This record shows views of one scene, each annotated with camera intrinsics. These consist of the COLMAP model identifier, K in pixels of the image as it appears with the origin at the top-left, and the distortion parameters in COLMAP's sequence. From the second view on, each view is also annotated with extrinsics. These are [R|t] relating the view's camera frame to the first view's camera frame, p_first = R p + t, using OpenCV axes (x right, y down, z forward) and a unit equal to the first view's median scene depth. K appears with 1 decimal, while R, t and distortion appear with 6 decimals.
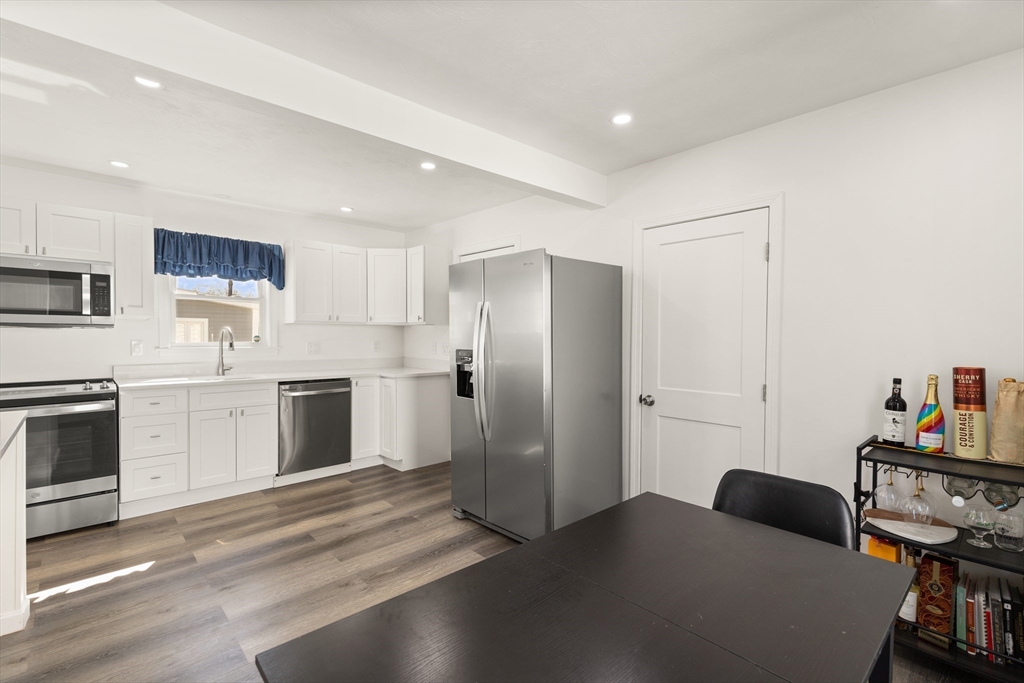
lens RADIAL K [[469.6, 0, 532.1], [0, 469.6, 349.9], [0, 0, 1]] dist [0.001896, 0.000256]
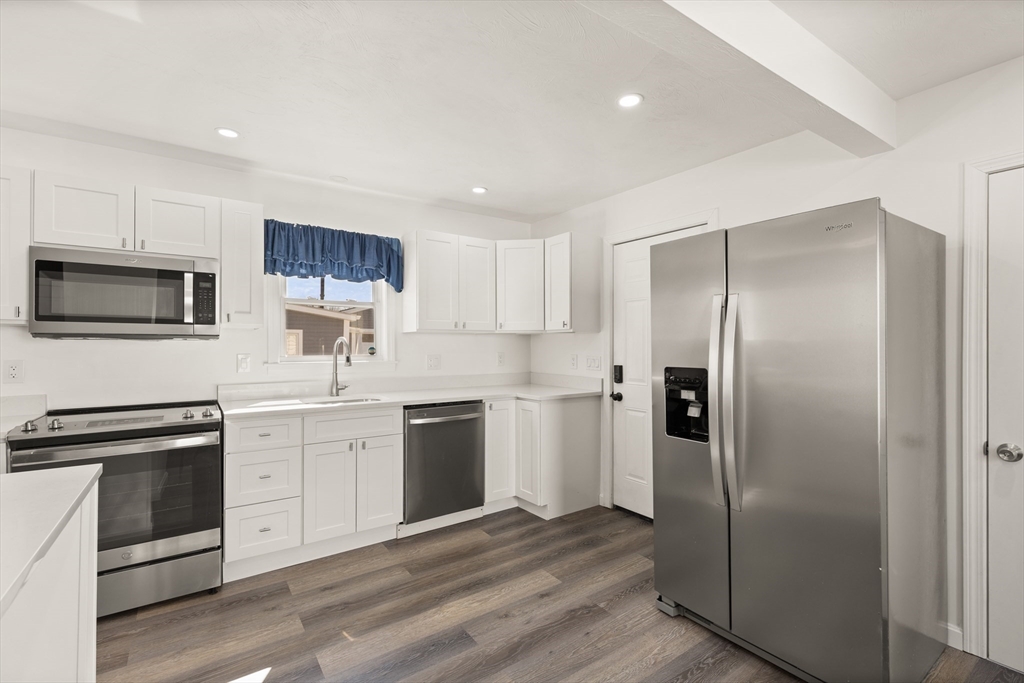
lens RADIAL K [[467.6, 0, 527.8], [0, 467.6, 351.2], [0, 0, 1]] dist [0.002737, -0.000586]
pose [[0.989778, -0.003966, -0.142558, -0.225414], [0.001610, 0.999860, -0.016641, -0.010962], [0.142604, 0.016241, 0.989647, 0.252932]]
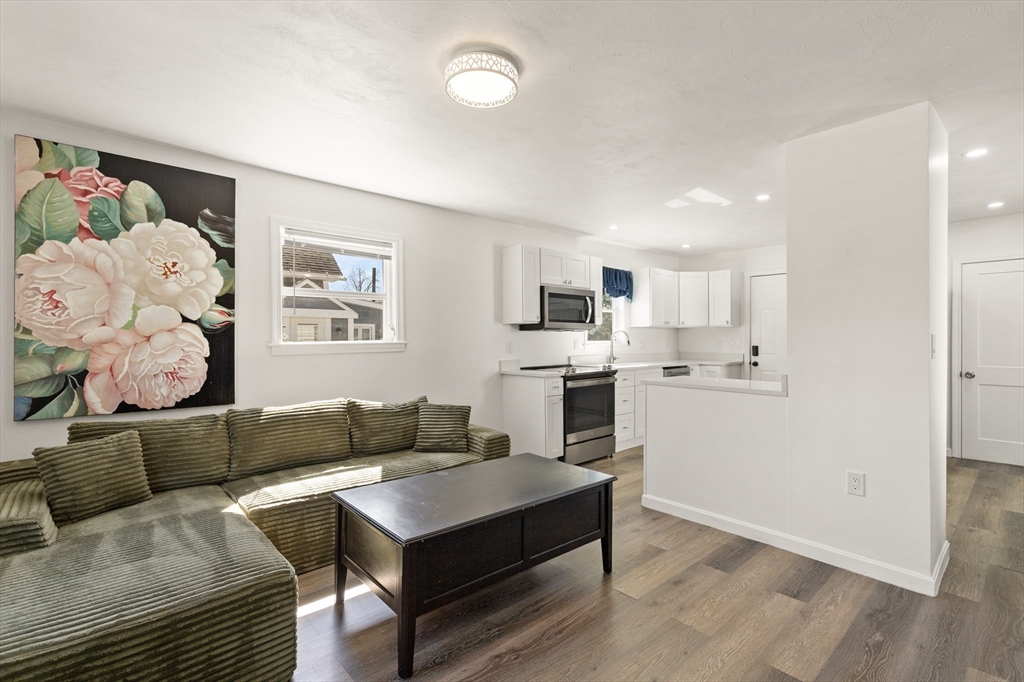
lens RADIAL K [[467.6, 0, 527.8], [0, 467.6, 350.7], [0, 0, 1]] dist [0.002737, -0.000586]
pose [[0.999582, -0.006862, -0.028102, -0.943816], [0.006795, 0.999974, -0.002447, 0.017945], [0.028118, 0.002255, 0.999602, -0.474835]]
